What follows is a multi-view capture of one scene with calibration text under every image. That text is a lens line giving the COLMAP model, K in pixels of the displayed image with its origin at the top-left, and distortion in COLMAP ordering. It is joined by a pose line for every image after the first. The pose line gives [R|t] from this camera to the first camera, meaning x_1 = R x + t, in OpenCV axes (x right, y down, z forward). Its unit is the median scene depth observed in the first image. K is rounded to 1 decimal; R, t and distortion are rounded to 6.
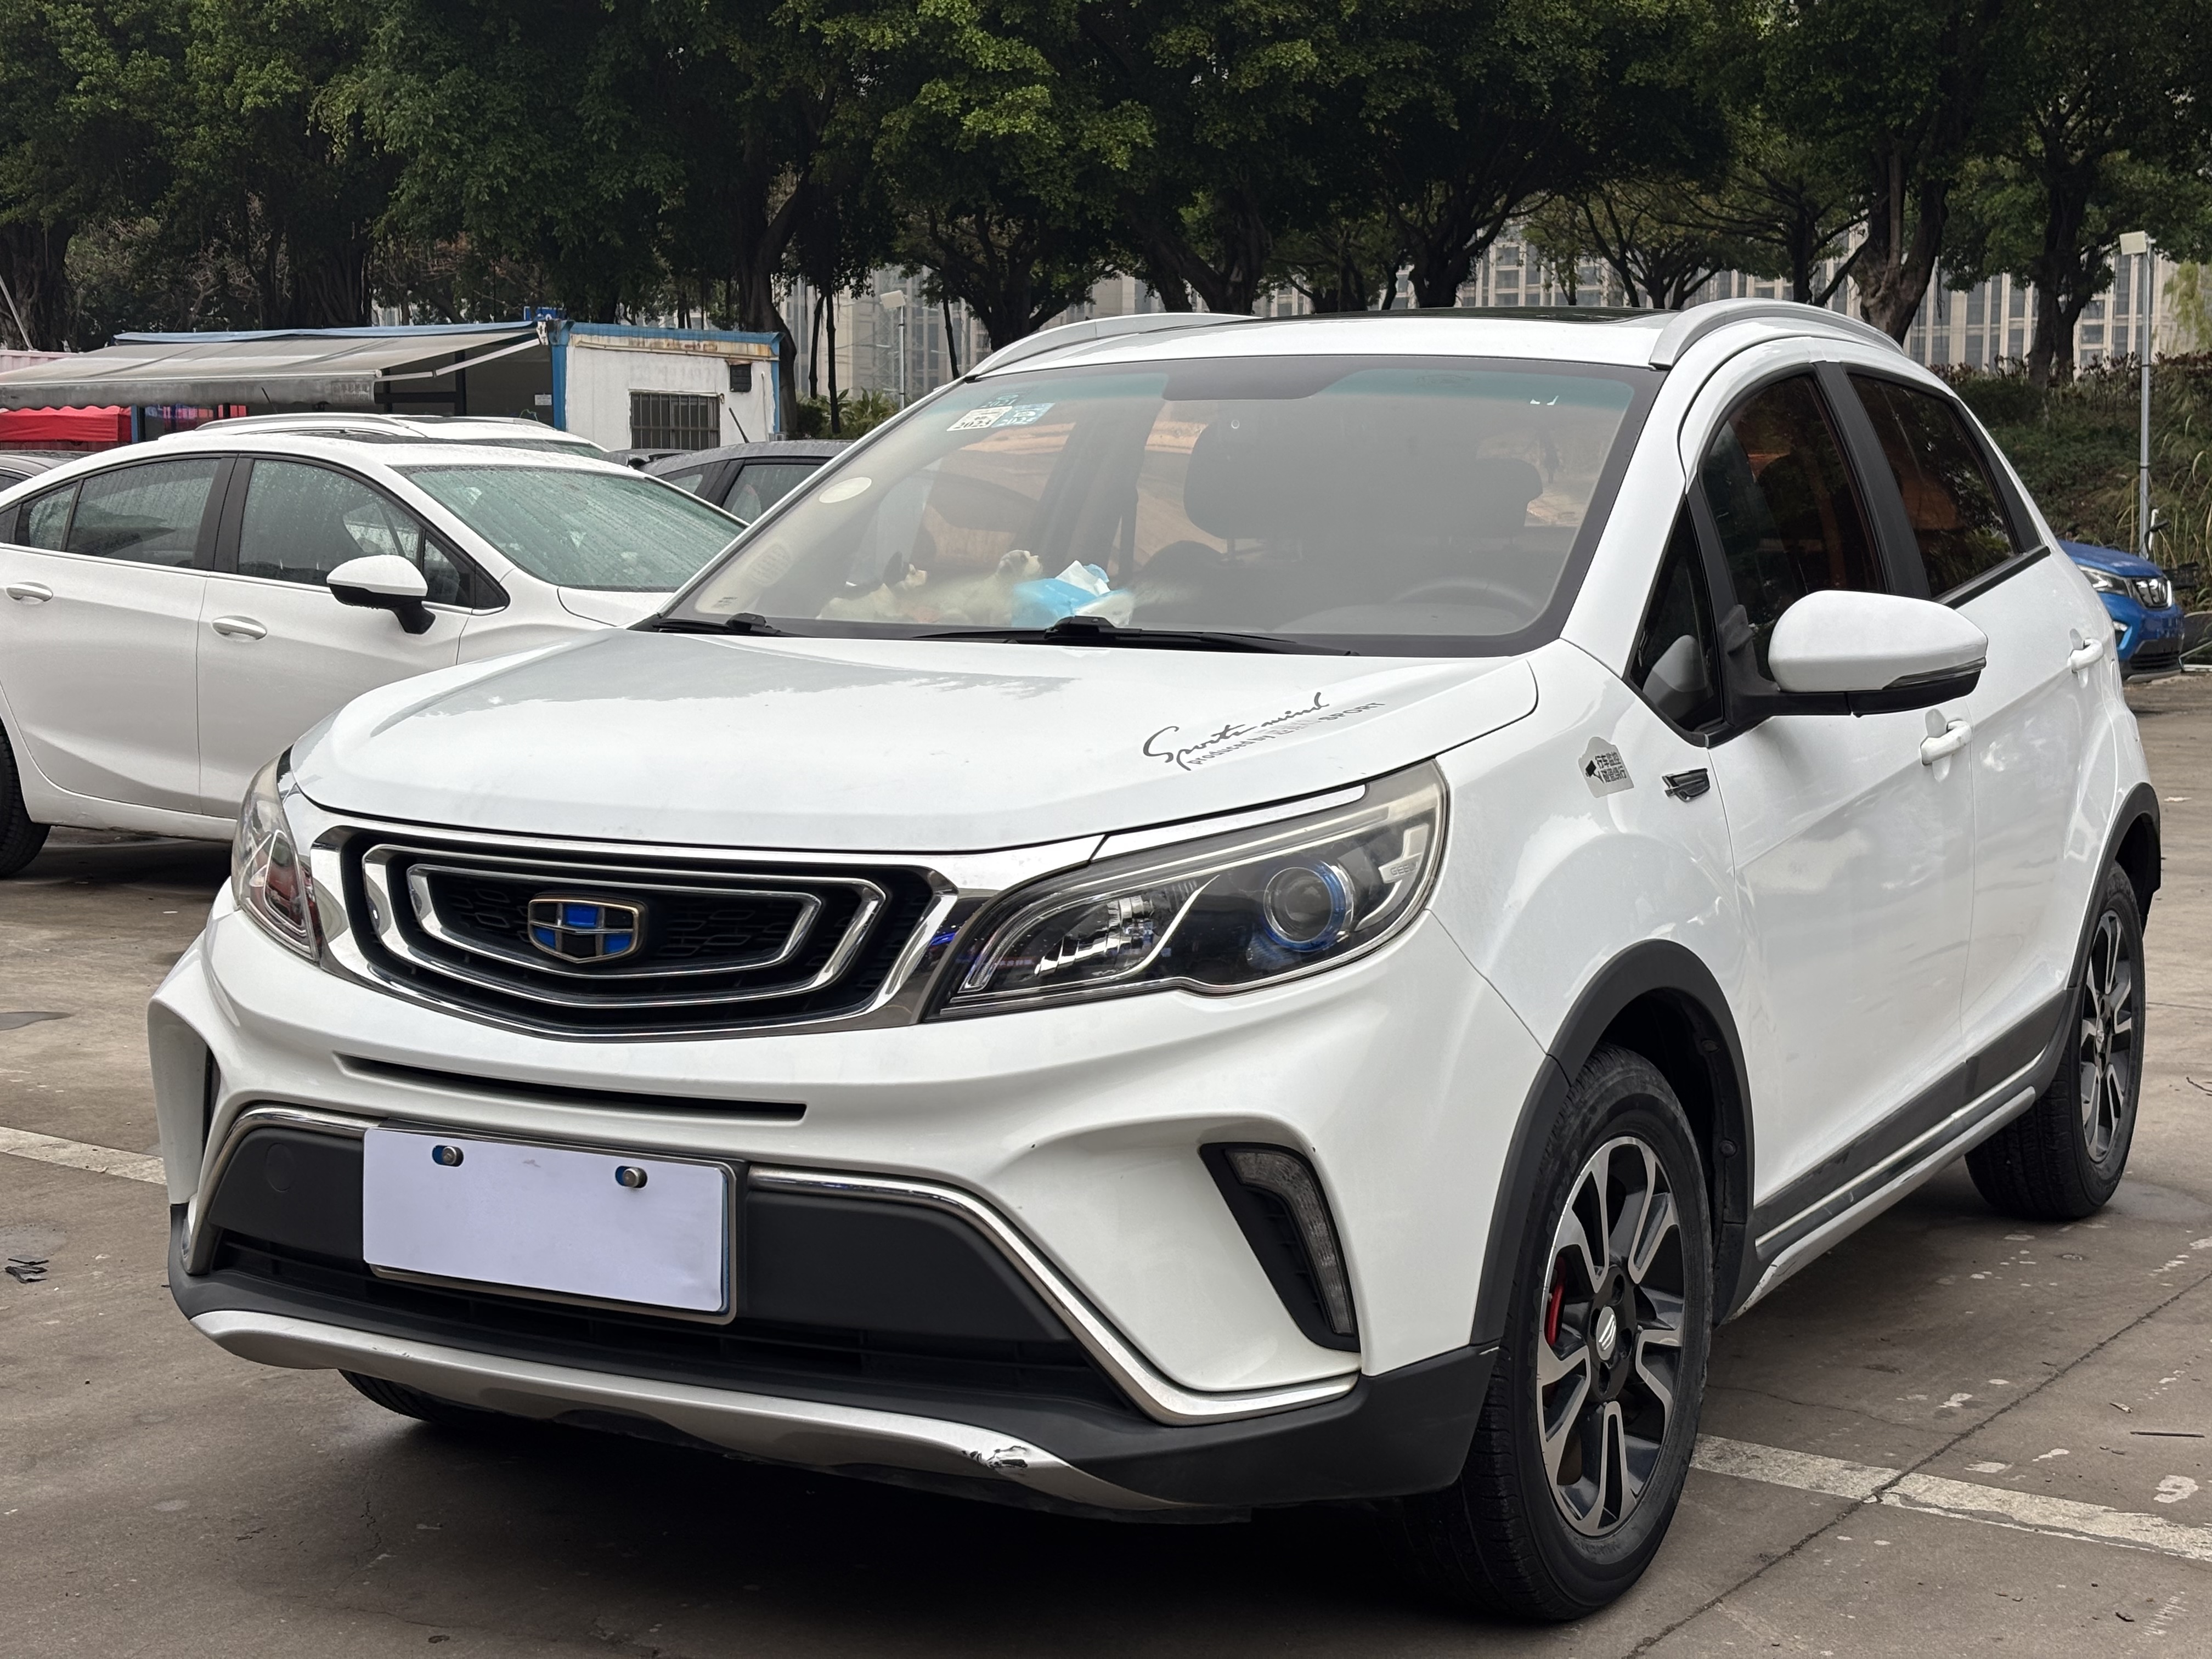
lens RADIAL K [[3307.6, 0, 1089.1], [0, 3307.6, 826.9], [0, 0, 1]] dist [0.253000, -0.991049]
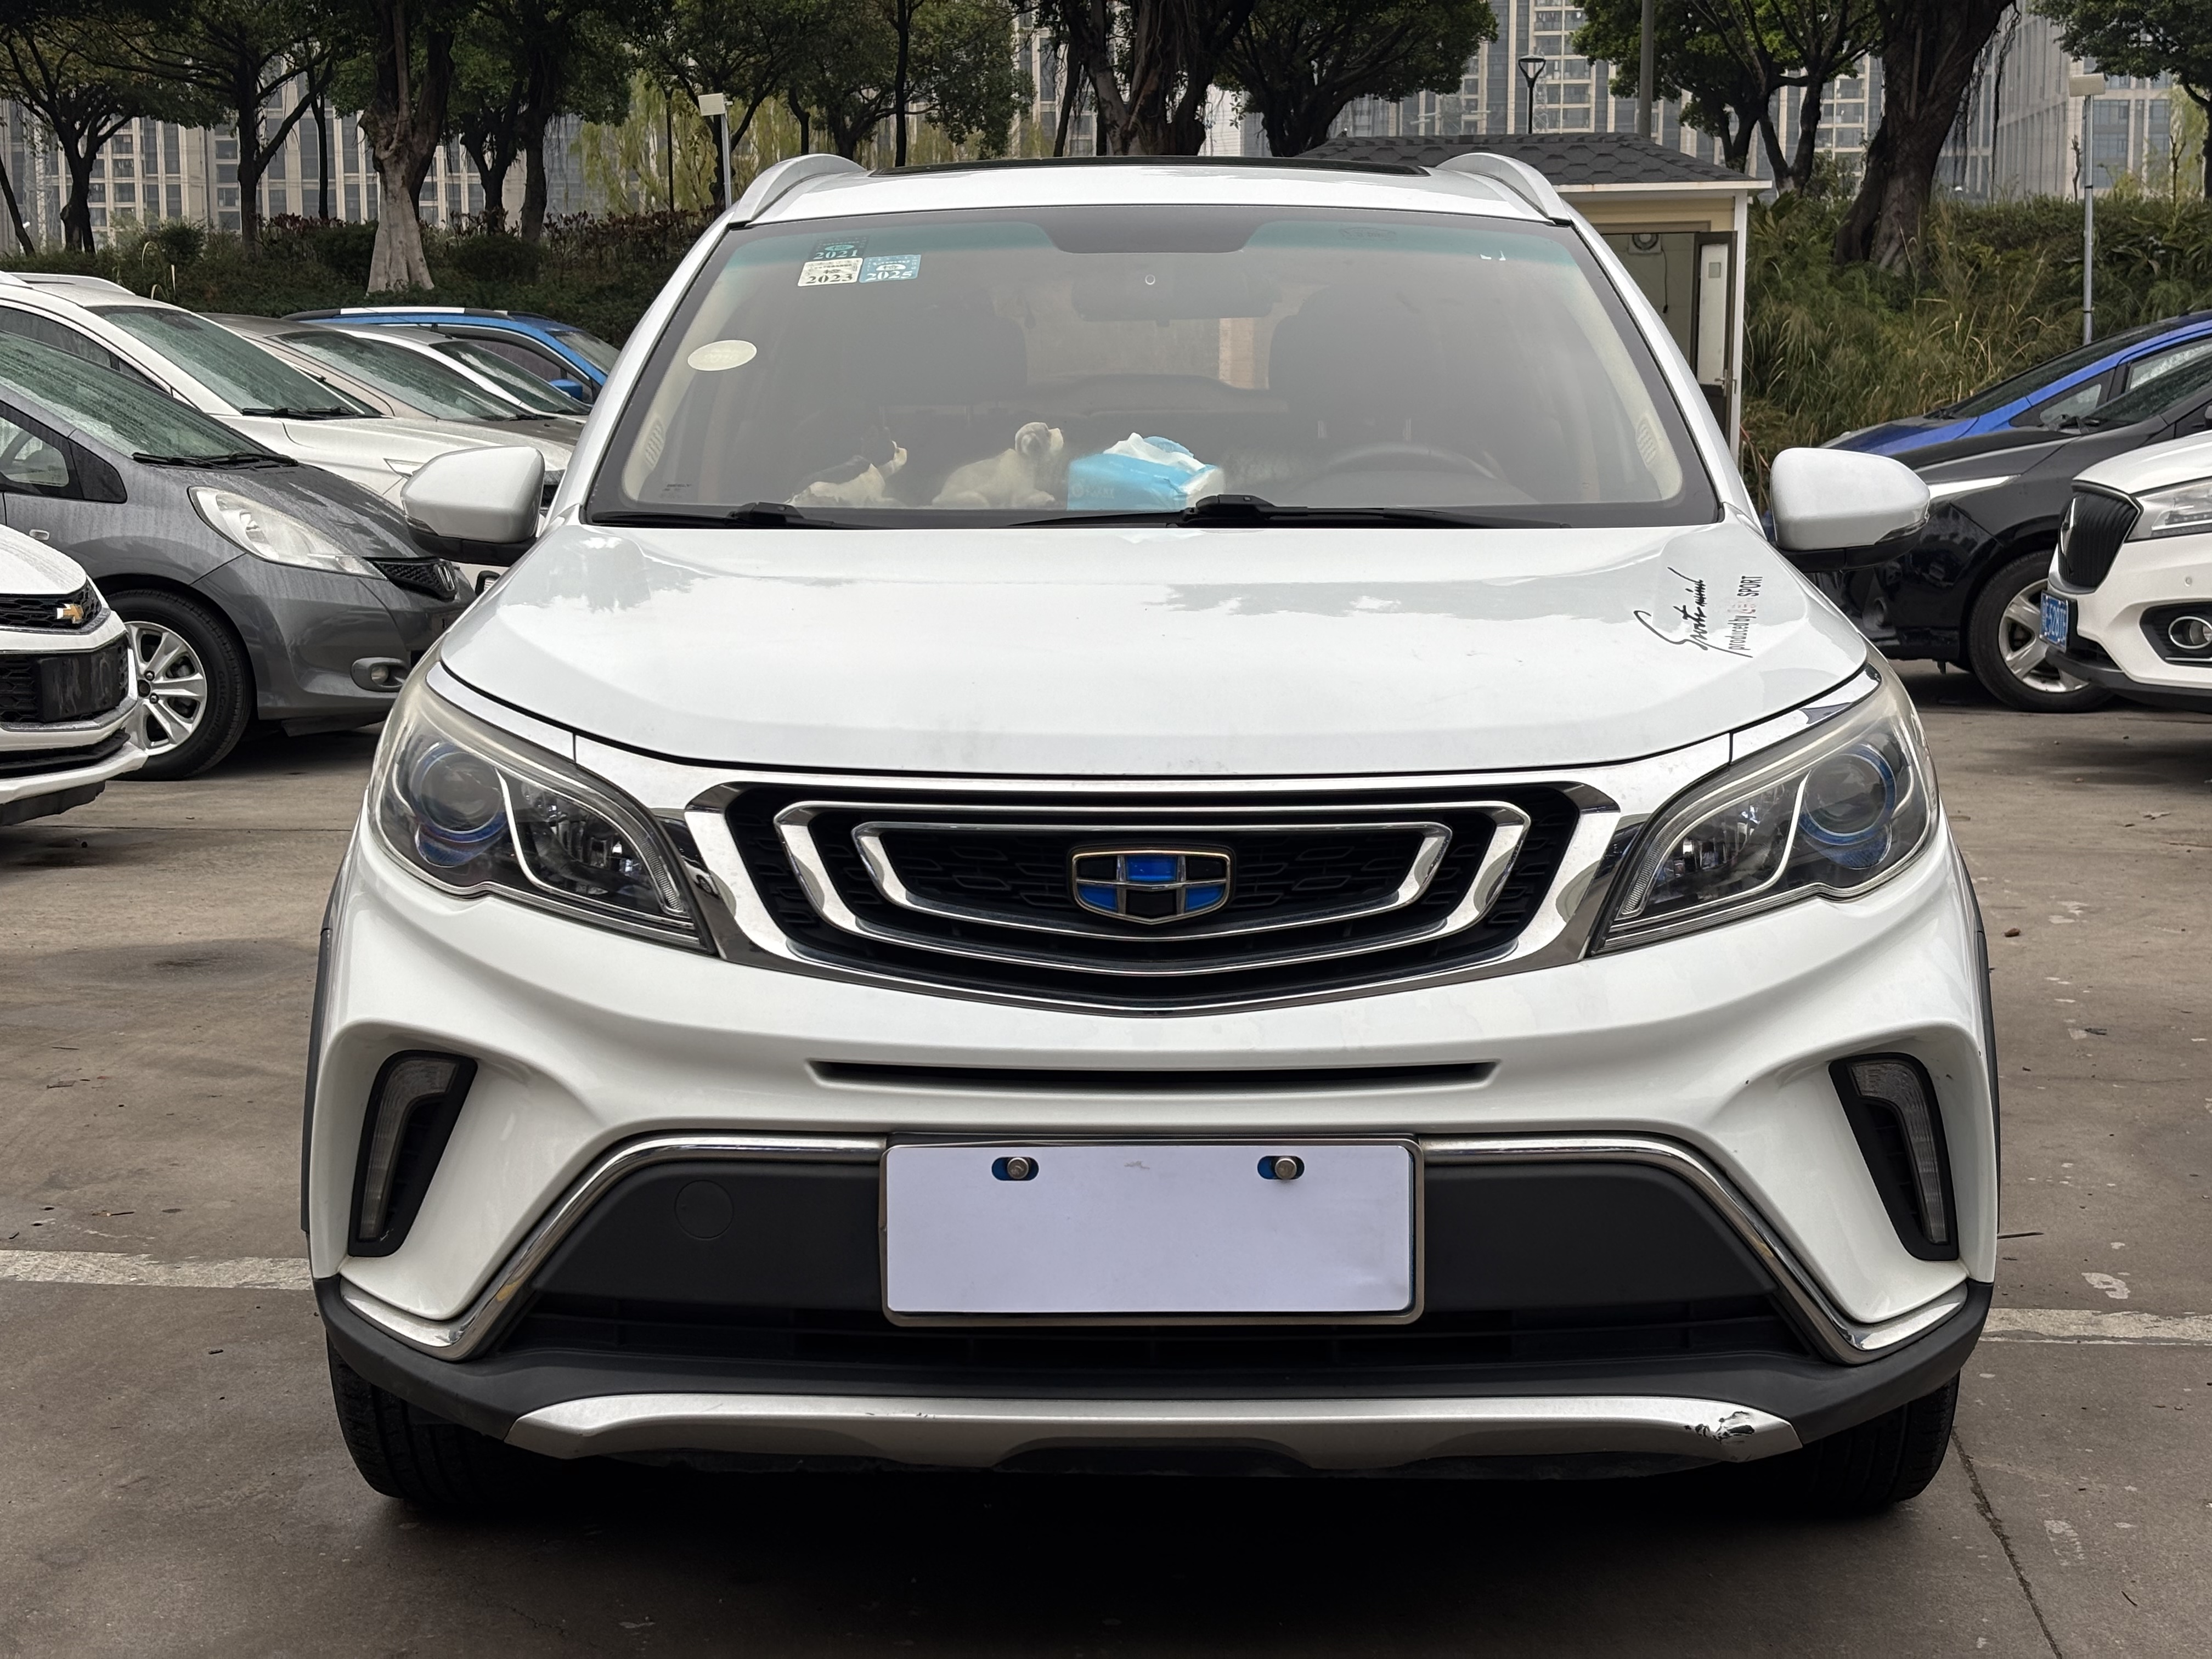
lens RADIAL K [[3307.6, 0, 1089.1], [0, 3307.6, 826.9], [0, 0, 1]] dist [0.253000, -0.991049]
pose [[0.883132, -0.075282, 0.463044, -0.551473], [0.055609, 0.996880, 0.056013, -0.031557], [-0.465816, -0.023718, 0.884564, 0.263062]]
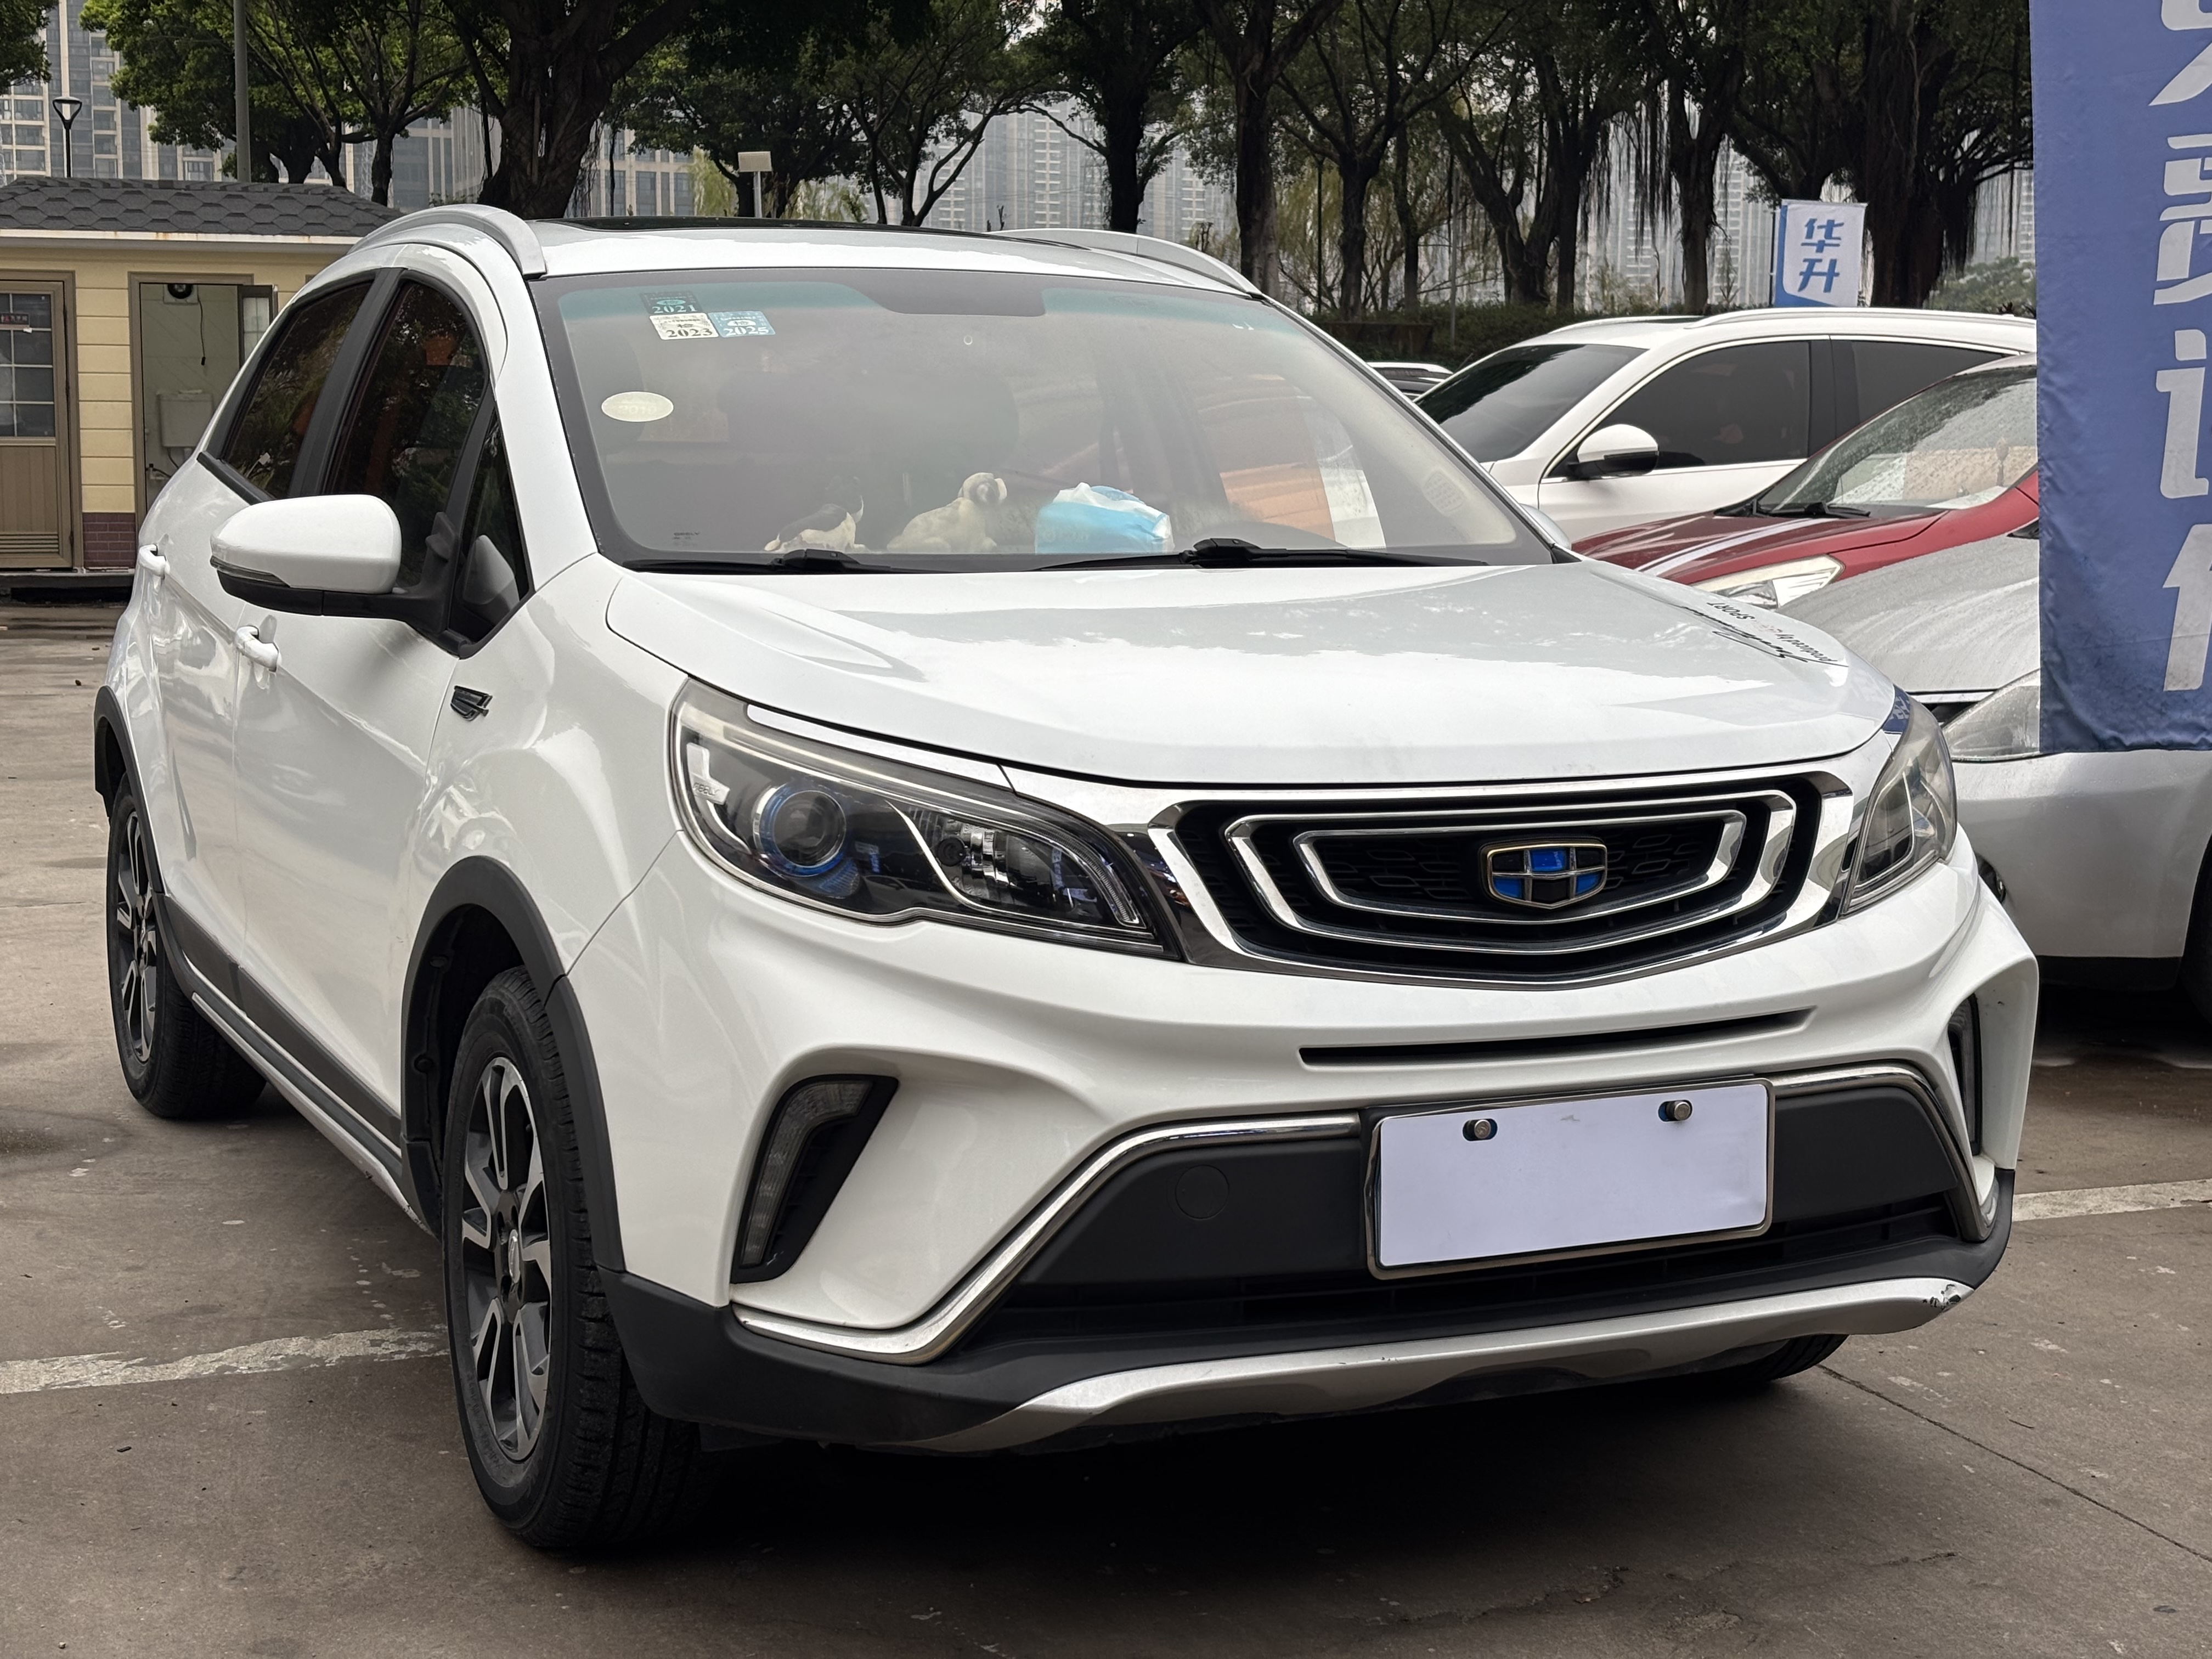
lens RADIAL K [[3314.7, 0, 1061.7], [0, 3314.7, 855.7], [0, 0, 1]] dist [0.290656, -1.187905]
pose [[0.597049, -0.108860, 0.794784, -0.999464], [0.077841, 0.993936, 0.077663, -0.060224], [-0.798419, 0.015498, 0.601902, 0.527942]]
